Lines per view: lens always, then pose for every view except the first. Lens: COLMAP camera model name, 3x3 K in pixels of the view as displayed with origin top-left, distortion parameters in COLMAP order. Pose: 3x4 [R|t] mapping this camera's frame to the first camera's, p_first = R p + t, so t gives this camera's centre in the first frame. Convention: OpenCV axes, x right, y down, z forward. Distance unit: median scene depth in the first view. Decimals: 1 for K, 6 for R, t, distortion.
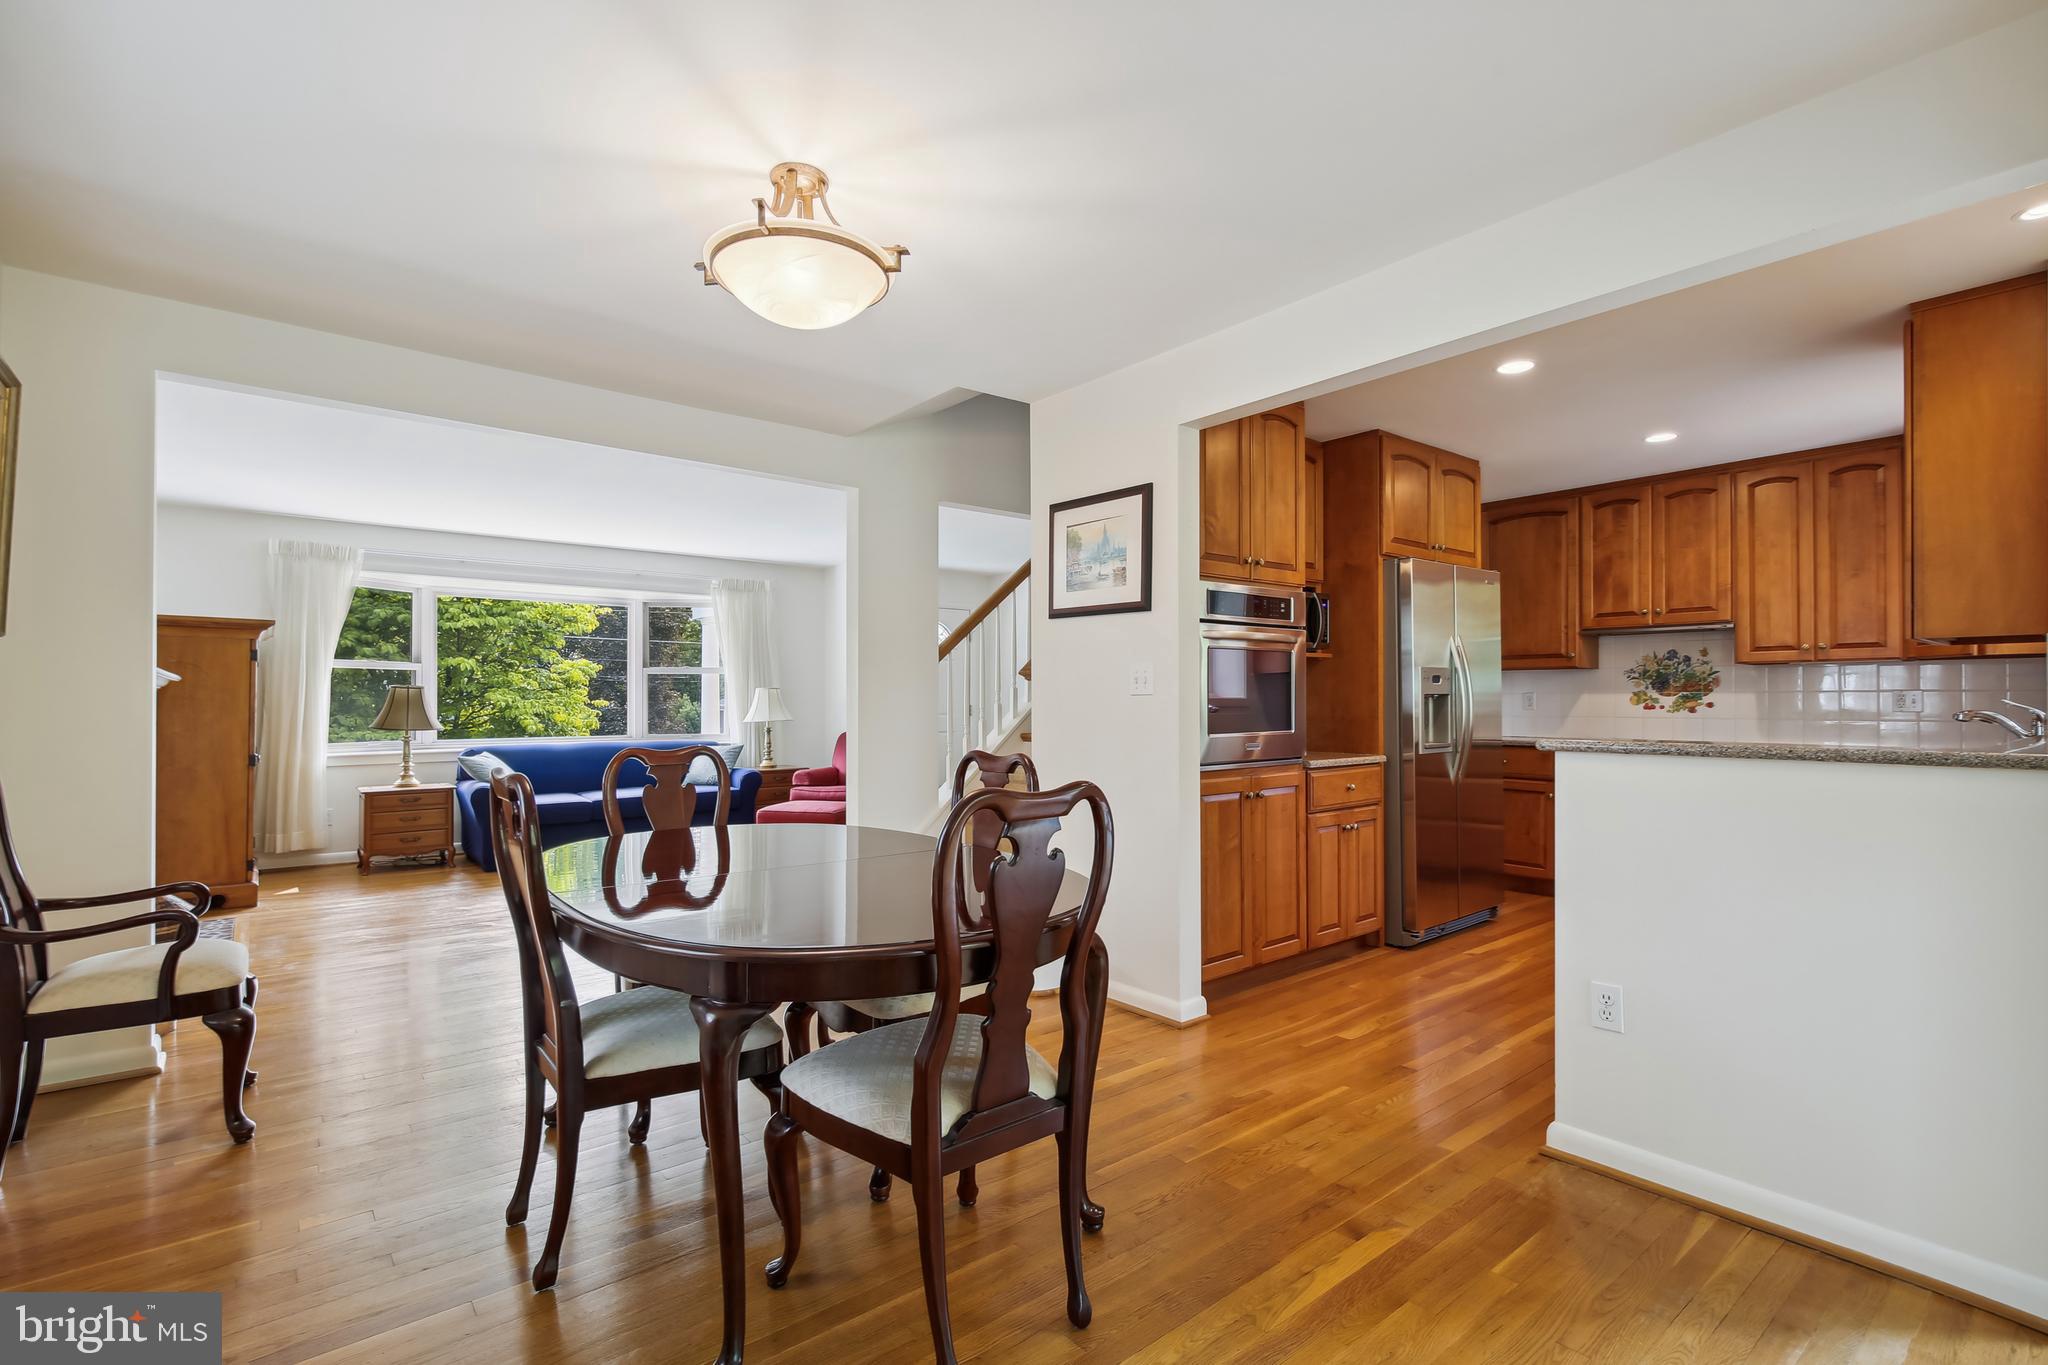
lens RADIAL K [[944.7, 0, 1026.6], [0, 944.7, 696.7], [0, 0, 1]] dist [0.000200, 0.000269]
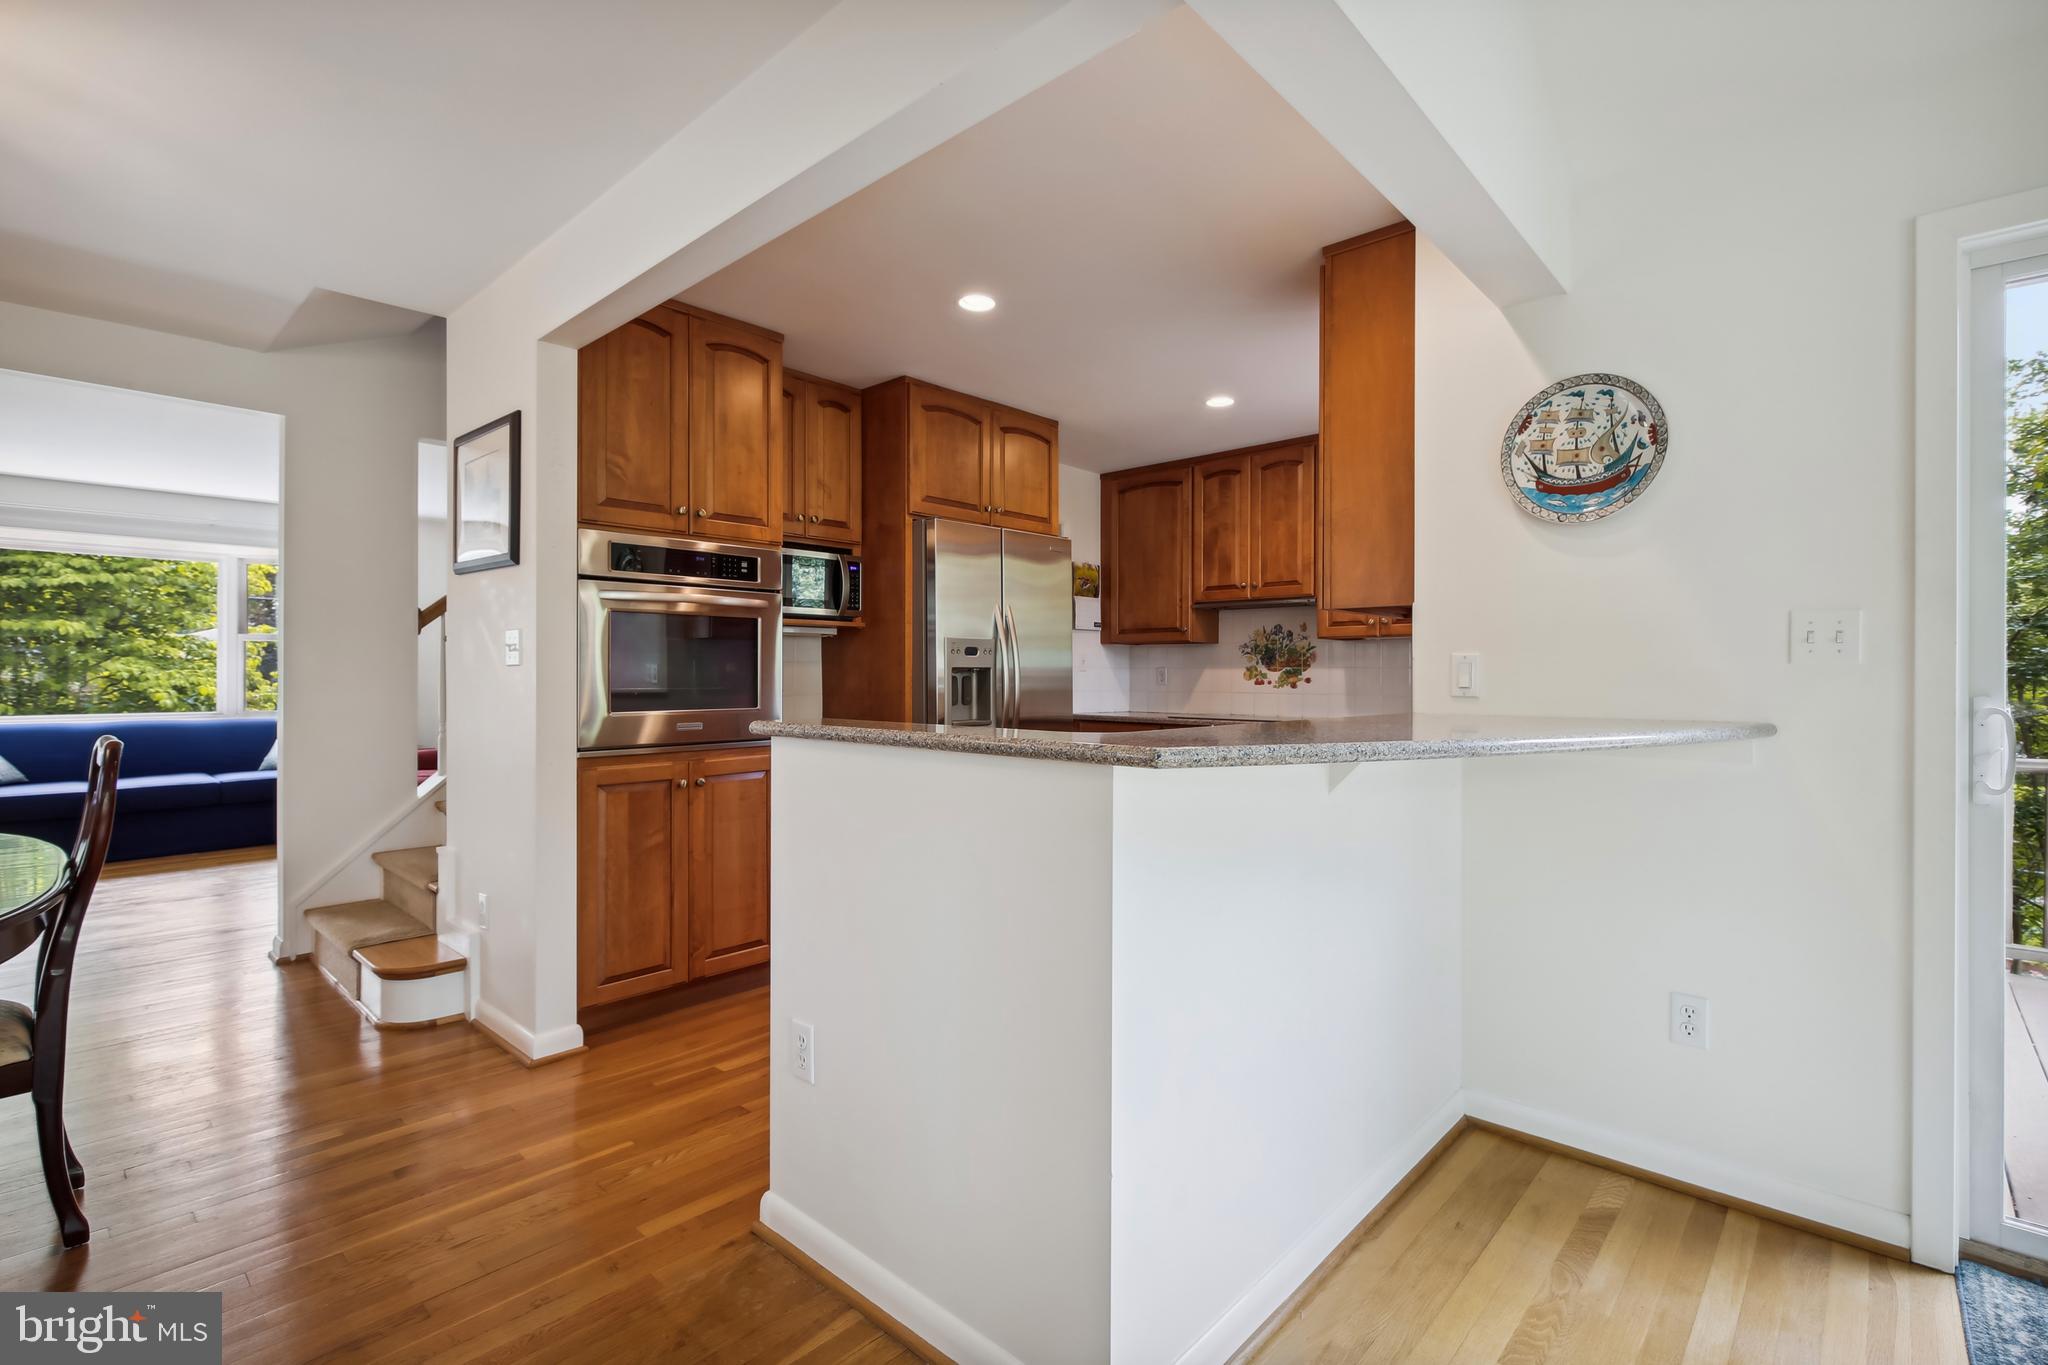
lens RADIAL K [[932.7, 0, 1030.5], [0, 932.7, 675.5], [0, 0, 1]] dist [0.001490, 0.000346]
pose [[0.988688, 0.004022, 0.149930, 0.293304], [-0.004811, 0.999976, 0.004897, 0.000208], [-0.149907, -0.005563, 0.988684, 0.077258]]
